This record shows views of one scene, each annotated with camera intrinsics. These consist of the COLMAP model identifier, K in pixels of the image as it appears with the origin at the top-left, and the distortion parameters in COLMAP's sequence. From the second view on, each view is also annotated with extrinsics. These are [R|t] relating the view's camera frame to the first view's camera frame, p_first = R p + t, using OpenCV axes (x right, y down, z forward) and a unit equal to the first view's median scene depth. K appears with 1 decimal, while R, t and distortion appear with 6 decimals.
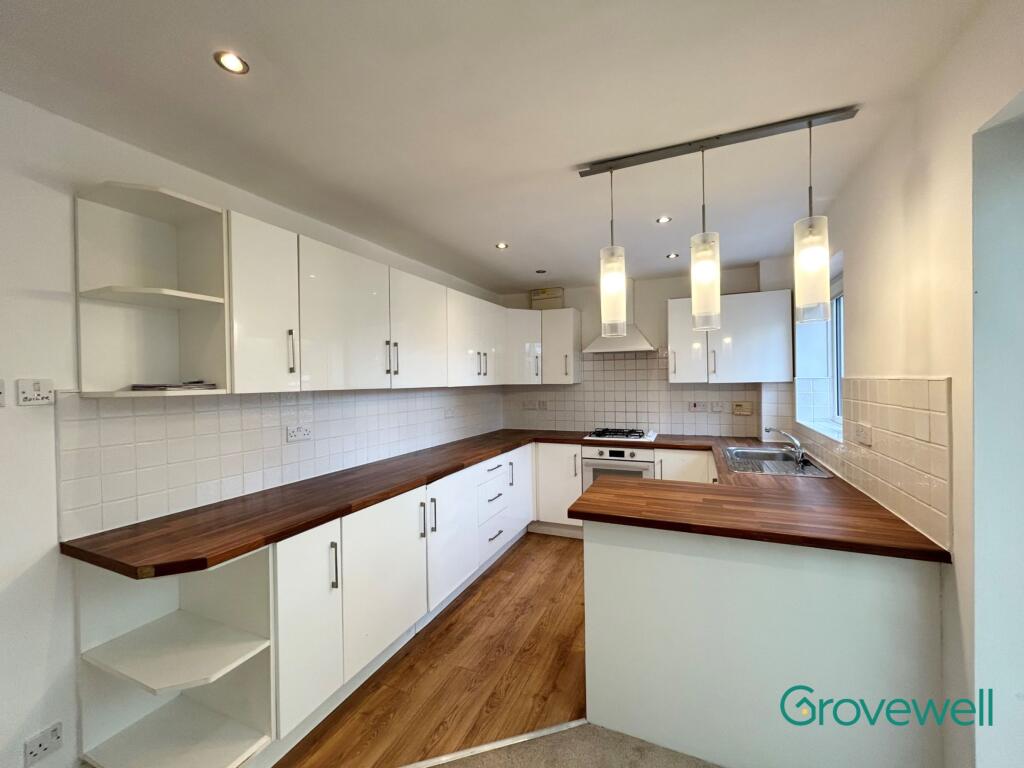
lens RADIAL K [[415.4, 0, 515.7], [0, 415.4, 381.6], [0, 0, 1]] dist [0.000774, -0.001480]
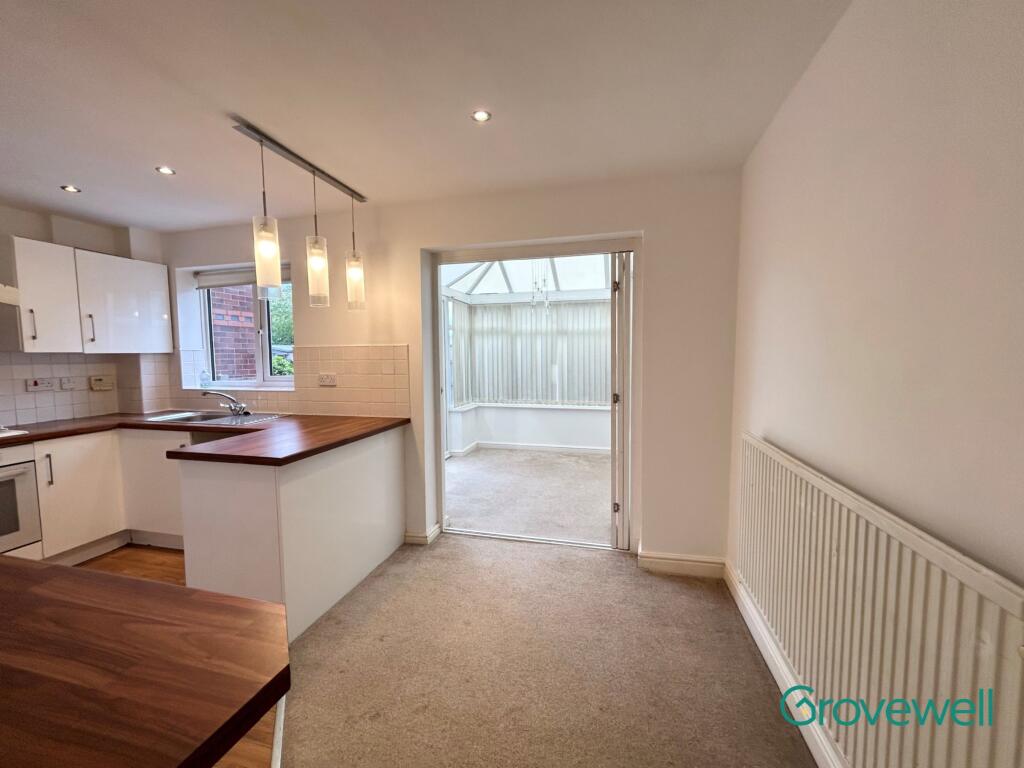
lens RADIAL K [[415.4, 0, 513.8], [0, 415.4, 382.3], [0, 0, 1]] dist [0.000774, -0.001480]
pose [[-0.156390, -0.048442, 0.986507, -0.502569], [0.016130, 0.998538, 0.051590, 0.032616], [-0.987564, 0.023981, -0.155380, 0.277400]]
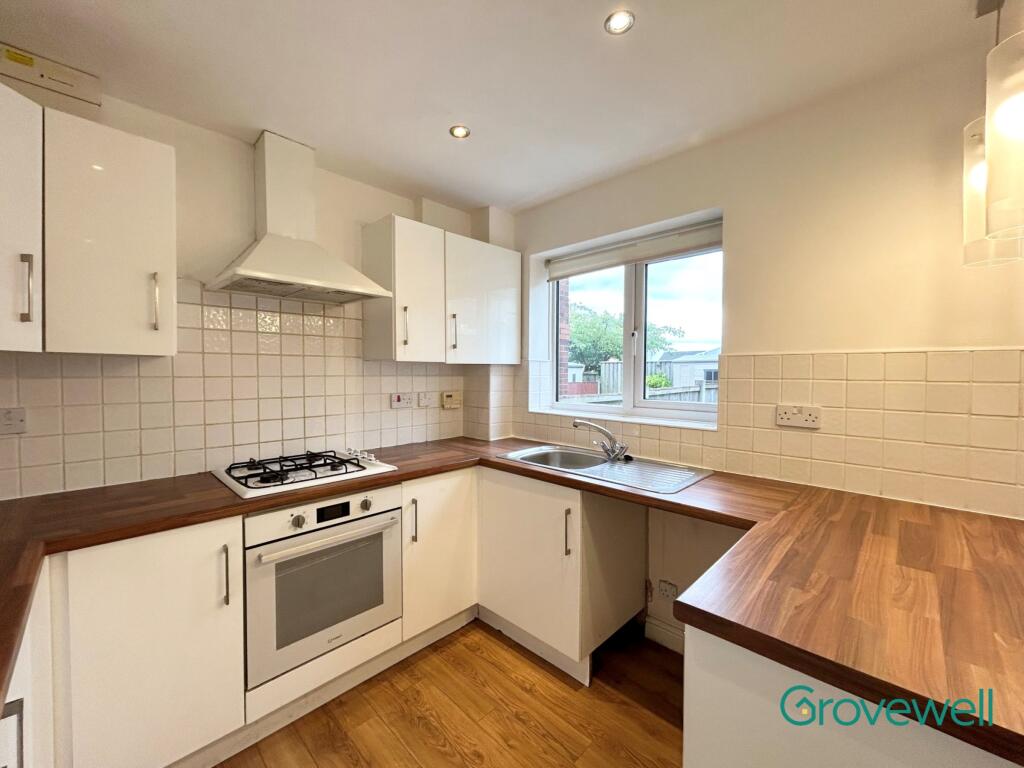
lens RADIAL K [[415.4, 0, 510.3], [0, 415.4, 383.7], [0, 0, 1]] dist [0.000774, -0.001480]
pose [[0.362382, -0.010637, 0.931969, -0.111997], [-0.007369, 0.999871, 0.014278, 0.025675], [-0.932001, -0.012042, 0.362257, 0.670282]]
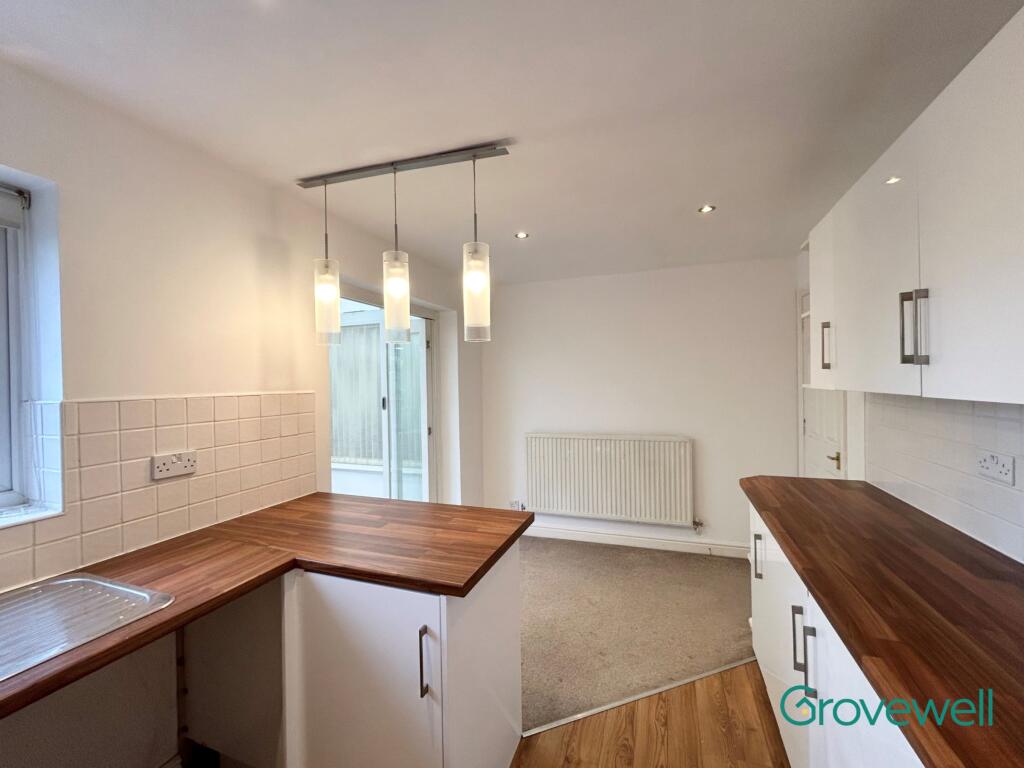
lens RADIAL K [[415.4, 0, 509.8], [0, 415.4, 384.9], [0, 0, 1]] dist [0.000774, -0.001480]
pose [[-0.998138, 0.033877, -0.050722, 0.111593], [0.033261, 0.999363, 0.012941, -0.011750], [0.051128, 0.011230, -0.998629, 0.995292]]
